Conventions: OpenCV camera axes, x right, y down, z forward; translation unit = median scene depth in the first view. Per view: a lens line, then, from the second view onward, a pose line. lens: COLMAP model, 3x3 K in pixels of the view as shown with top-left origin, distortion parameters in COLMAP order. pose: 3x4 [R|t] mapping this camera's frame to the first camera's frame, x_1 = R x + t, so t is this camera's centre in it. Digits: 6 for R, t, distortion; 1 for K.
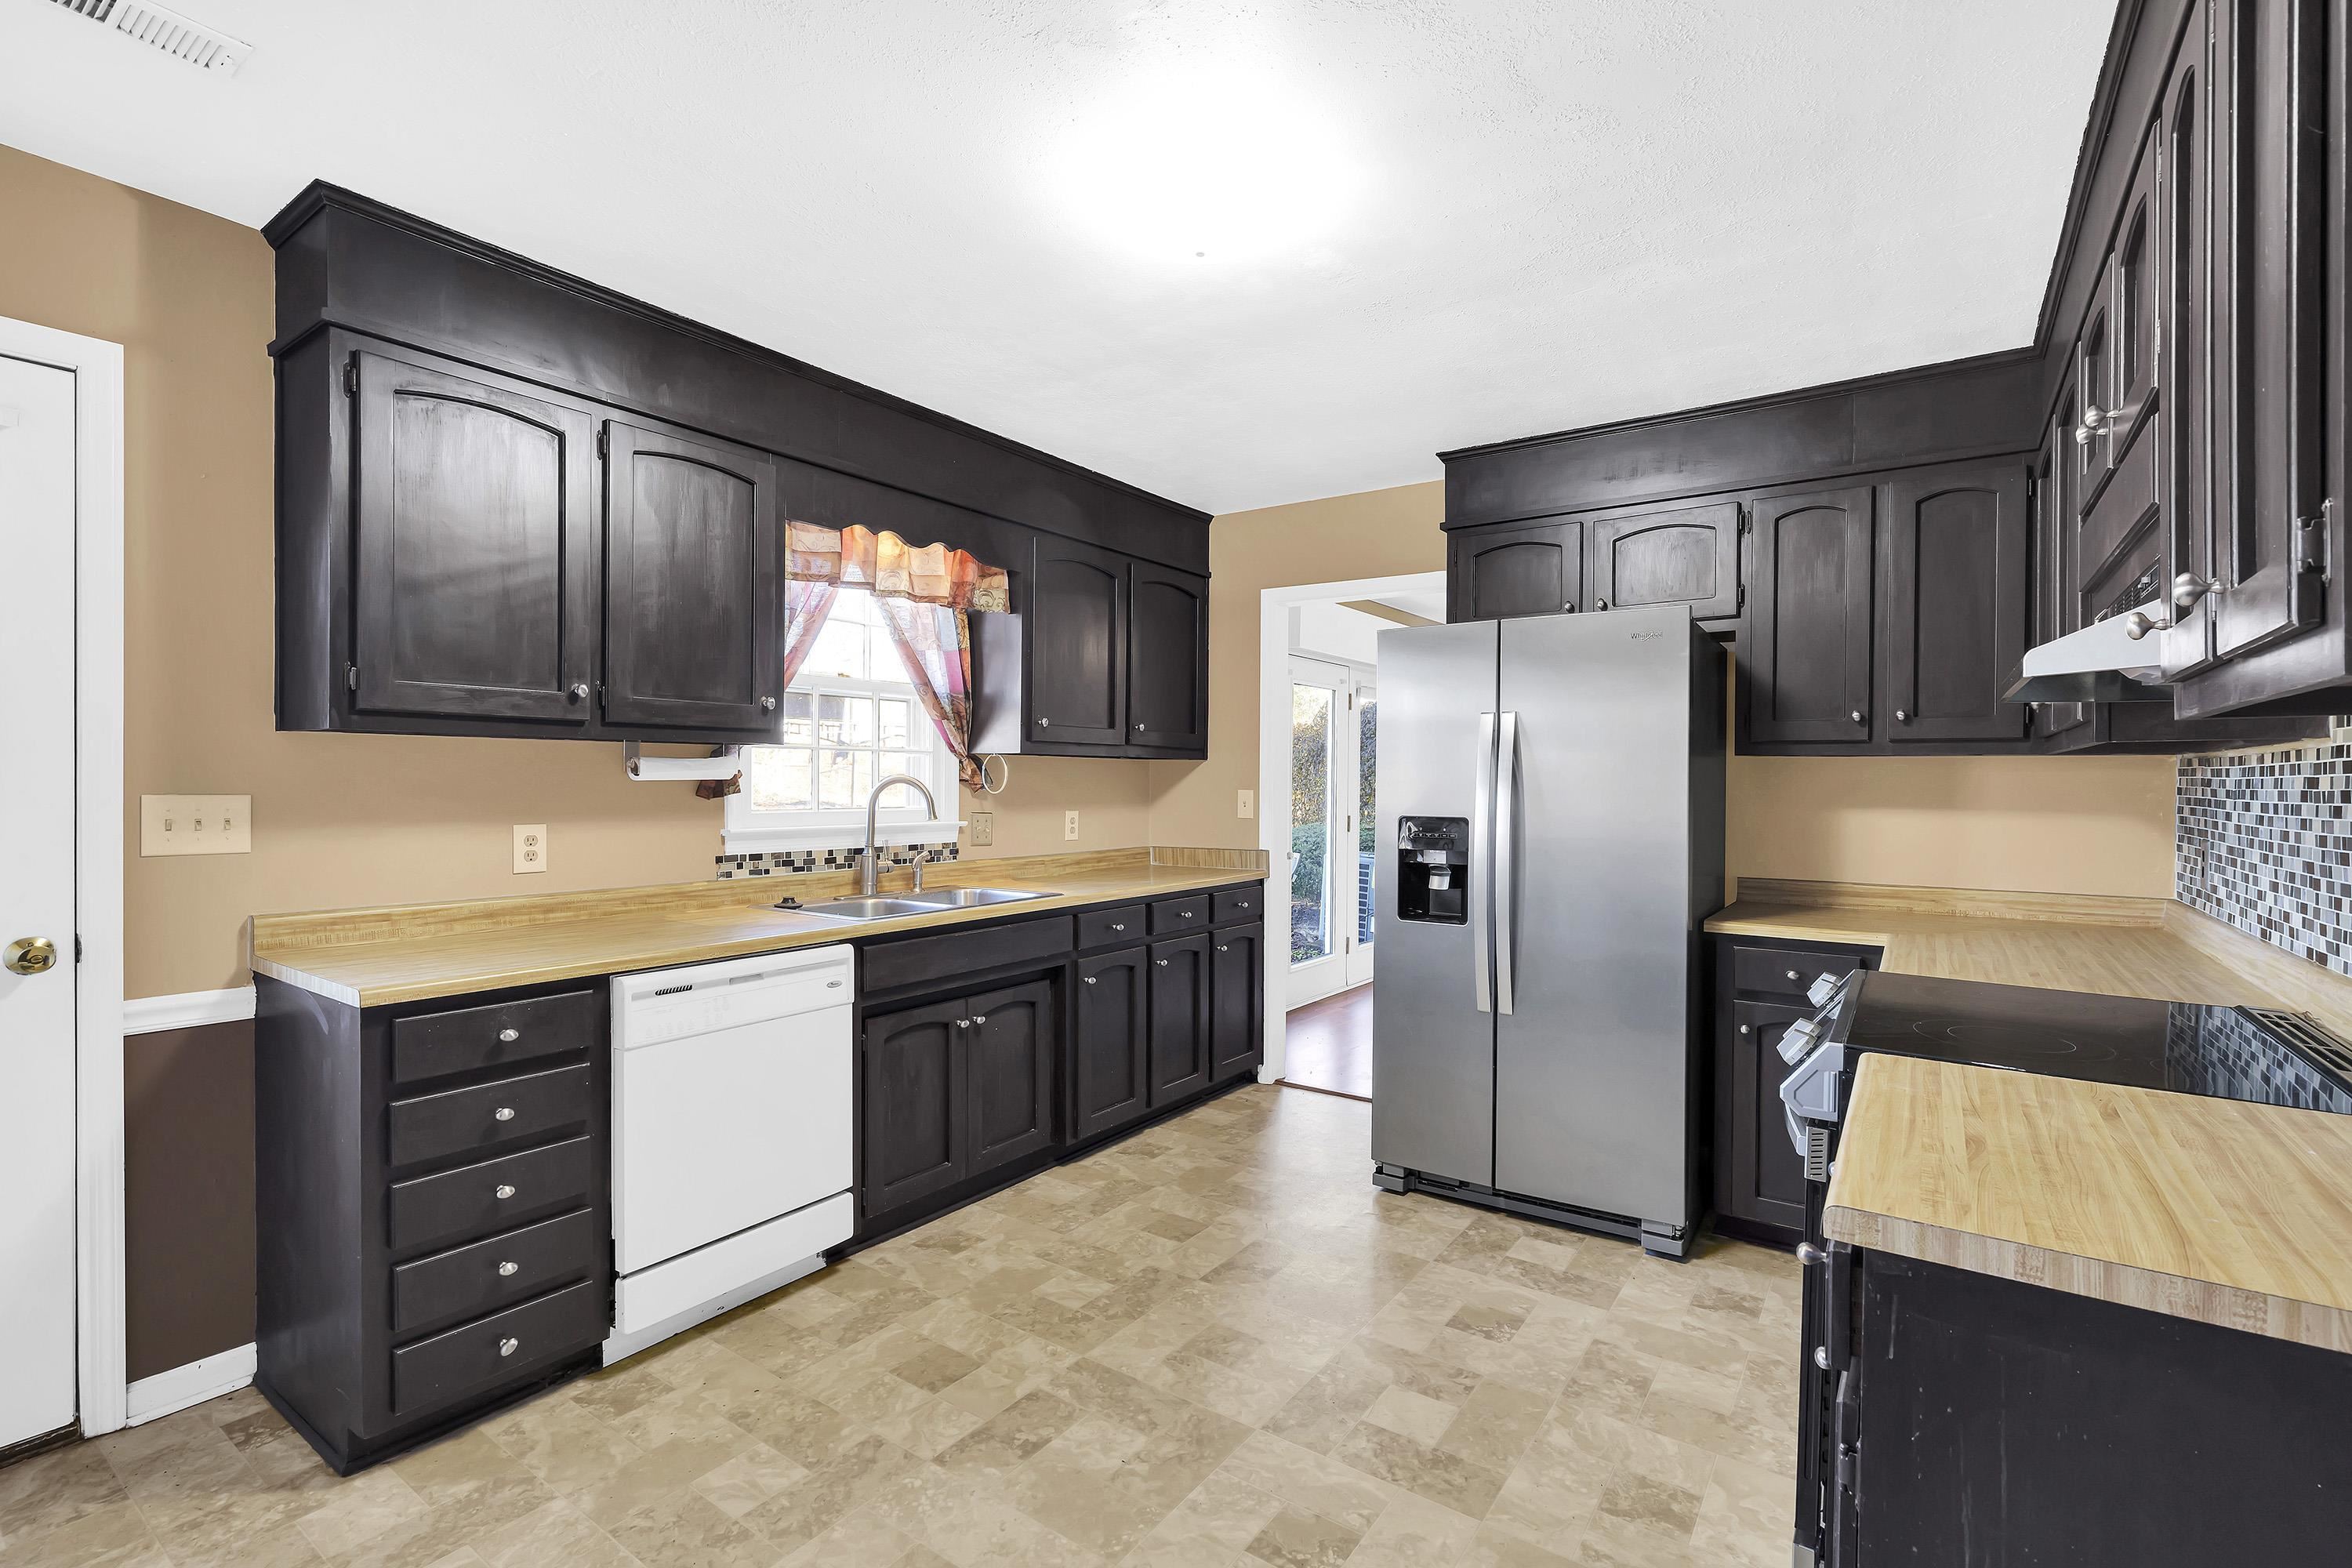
lens RADIAL K [[1047.2, 0, 1182.7], [0, 1047.2, 784.6], [0, 0, 1]] dist [-0.001705, -0.000048]
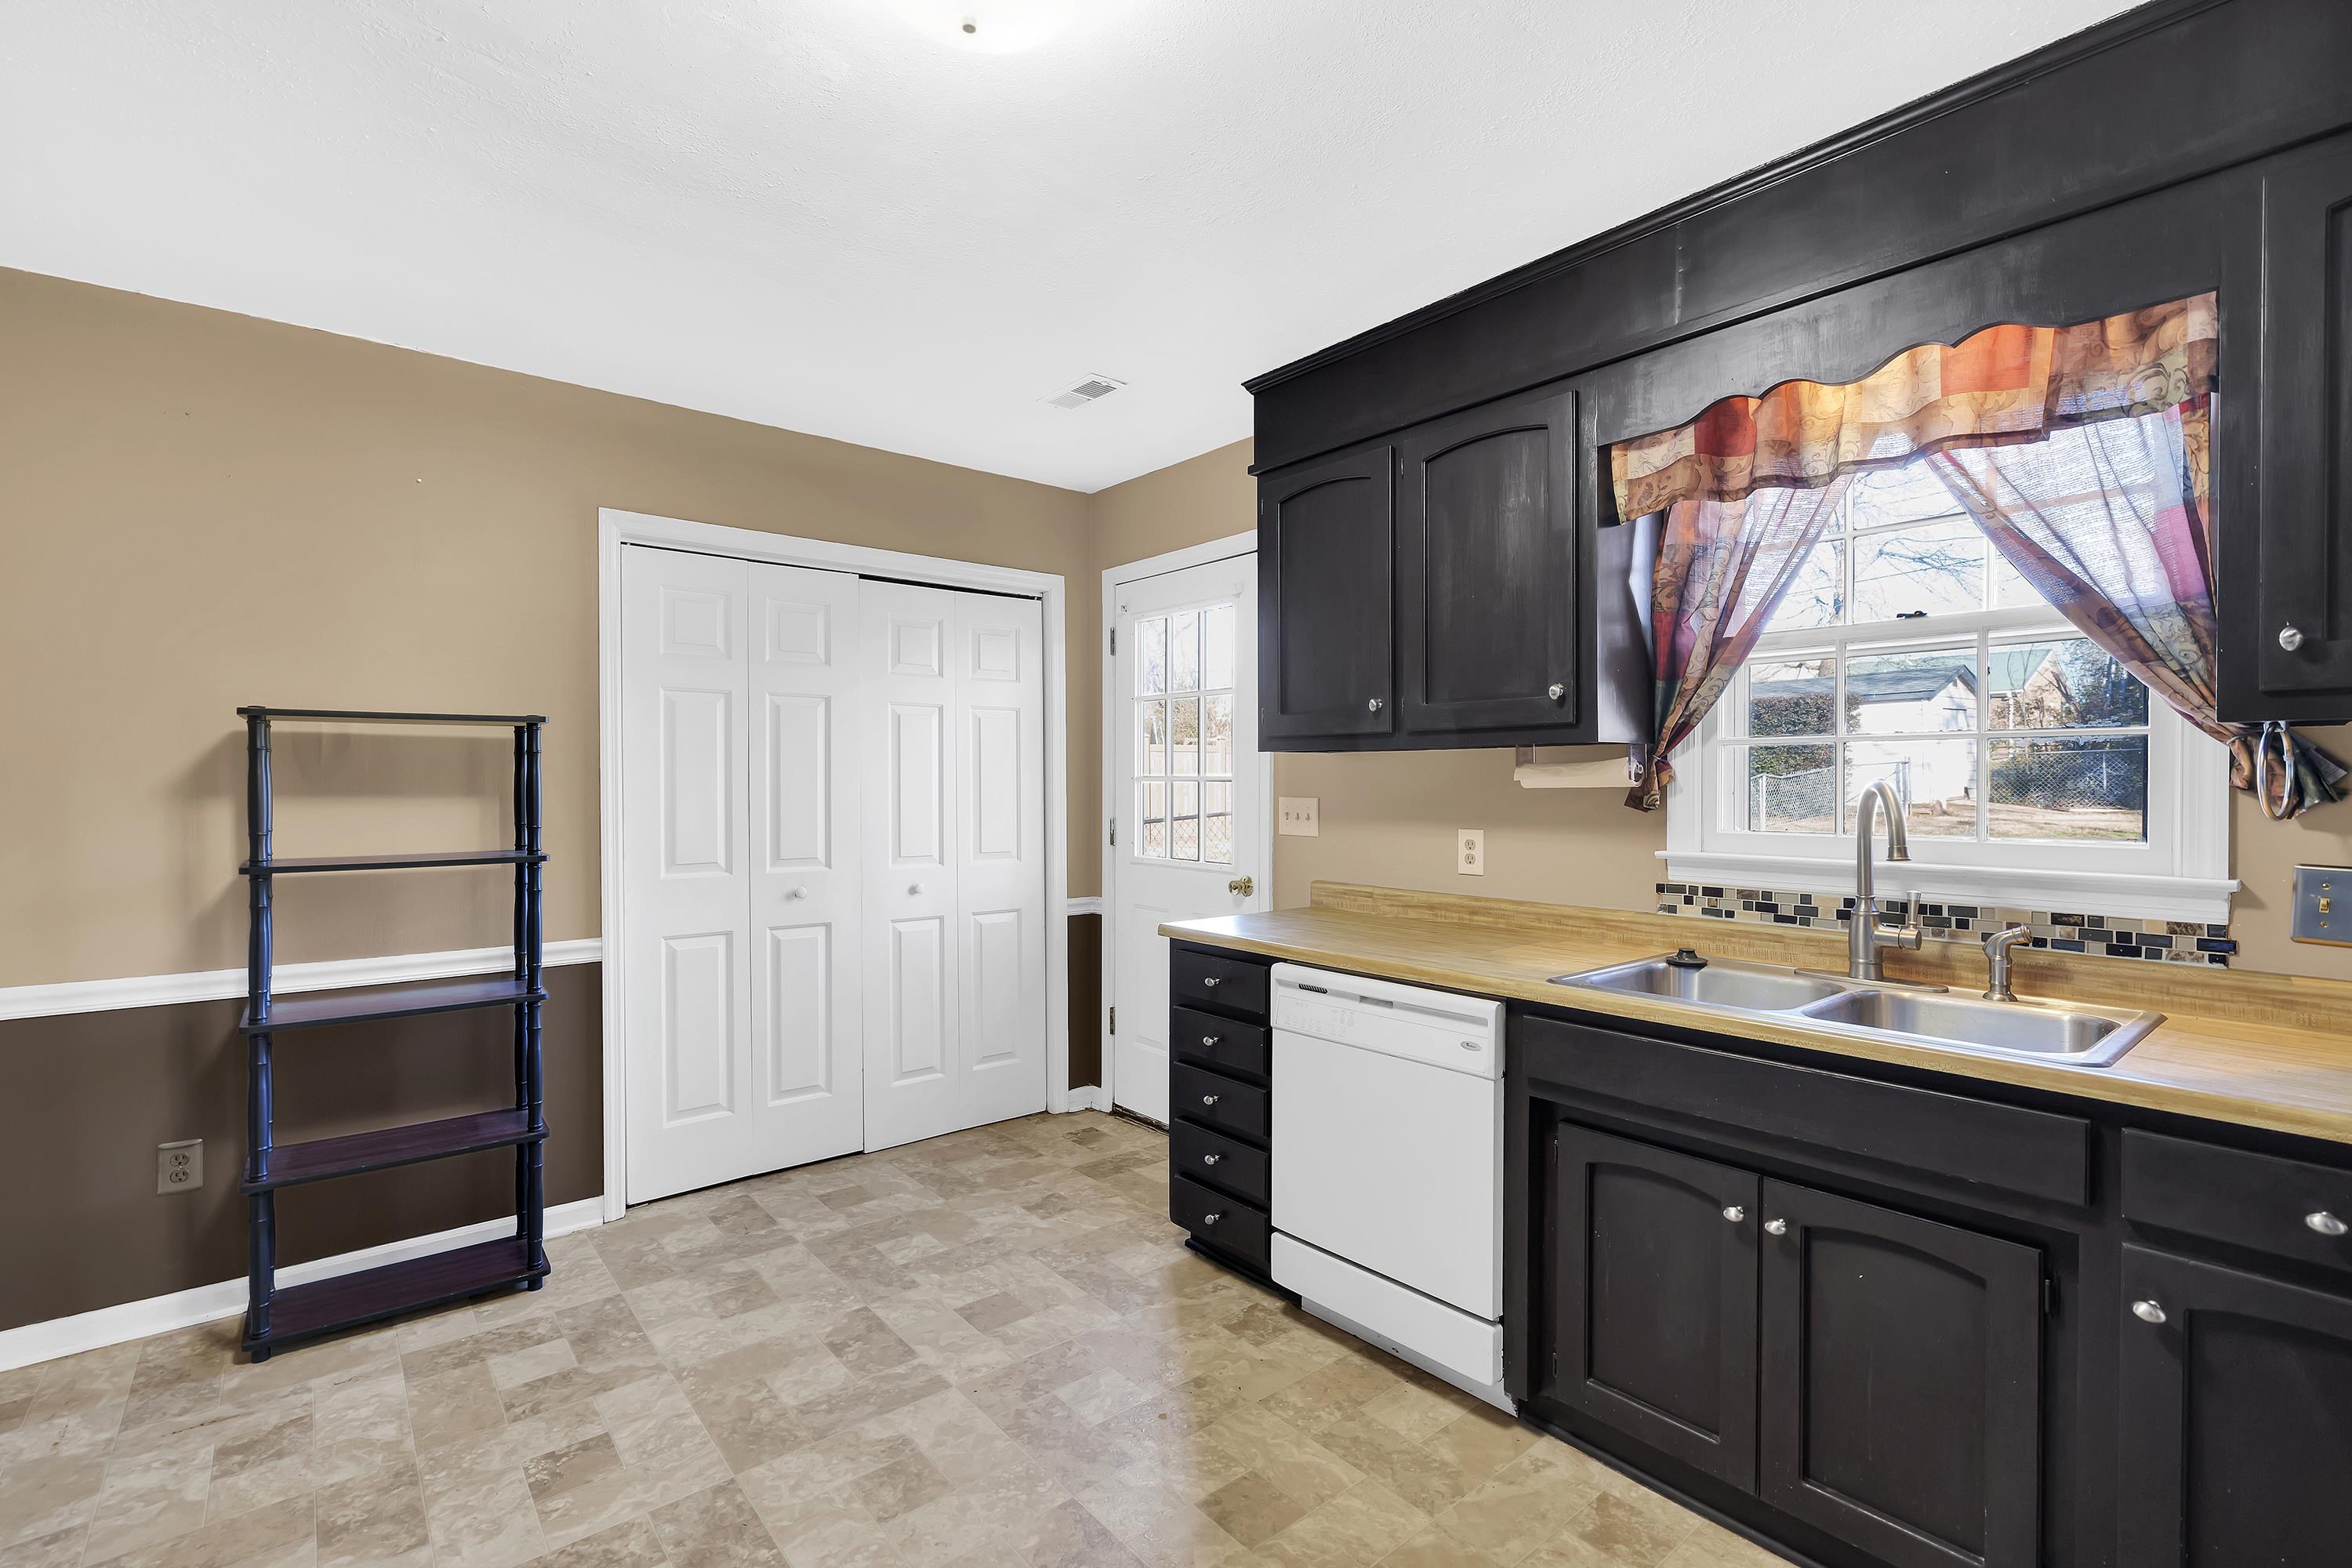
lens RADIAL K [[1047.2, 0, 1159.6], [0, 1047.2, 800.4], [0, 0, 1]] dist [-0.001705, -0.000048]
pose [[-0.267979, 0.004732, -0.963413, 0.675366], [-0.014160, 0.999861, 0.008849, -0.000655], [0.963321, 0.016013, -0.267875, 1.185043]]
